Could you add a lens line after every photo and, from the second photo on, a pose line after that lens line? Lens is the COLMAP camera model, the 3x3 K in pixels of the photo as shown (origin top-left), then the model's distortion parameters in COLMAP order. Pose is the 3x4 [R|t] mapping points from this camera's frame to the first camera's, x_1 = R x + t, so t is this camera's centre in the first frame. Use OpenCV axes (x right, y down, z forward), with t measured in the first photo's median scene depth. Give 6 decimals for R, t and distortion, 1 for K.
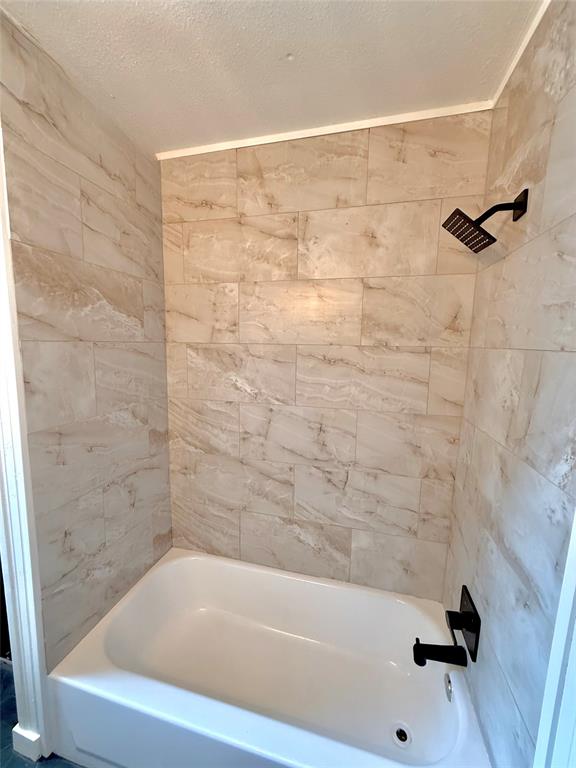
lens RADIAL K [[307.4, 0, 288.2], [0, 307.4, 383.2], [0, 0, 1]] dist [0.000296, -0.000115]
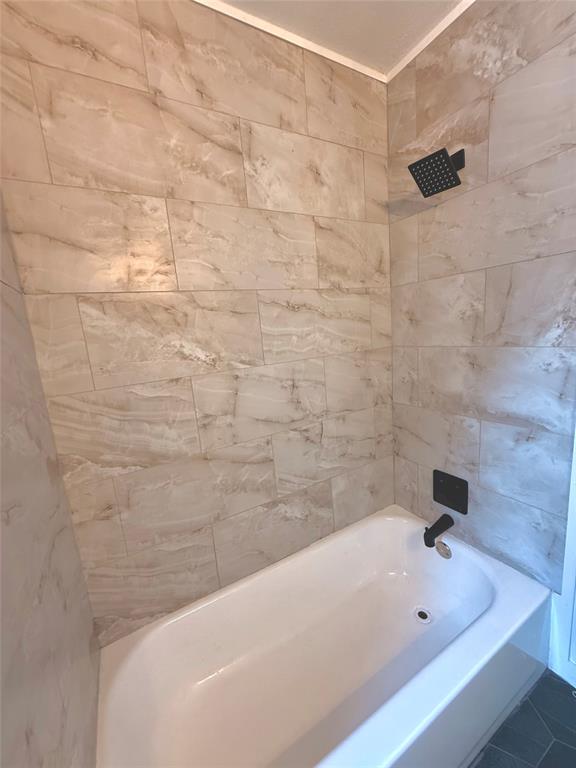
lens RADIAL K [[307.4, 0, 288.2], [0, 307.4, 383.2], [0, 0, 1]] dist [0.000296, -0.000115]
pose [[0.710493, -0.197310, 0.675477, -0.518613], [0.187498, 0.978267, 0.088539, 0.061132], [-0.678266, 0.063744, 0.732046, 0.360836]]
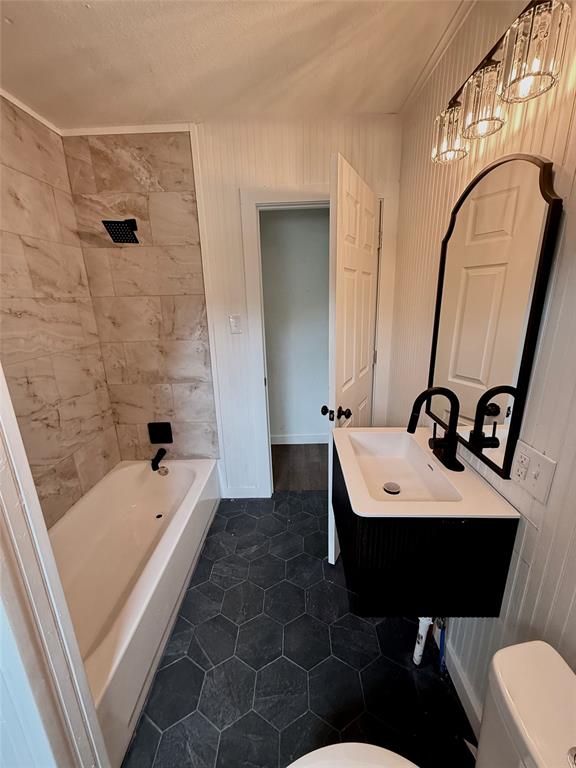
lens RADIAL K [[307.4, 0, 288.2], [0, 307.4, 383.2], [0, 0, 1]] dist [0.000296, -0.000115]
pose [[-0.226340, -0.276301, 0.934038, -1.074623], [0.149575, 0.937691, 0.313628, -0.040951], [-0.962496, 0.210695, -0.170909, 0.344646]]
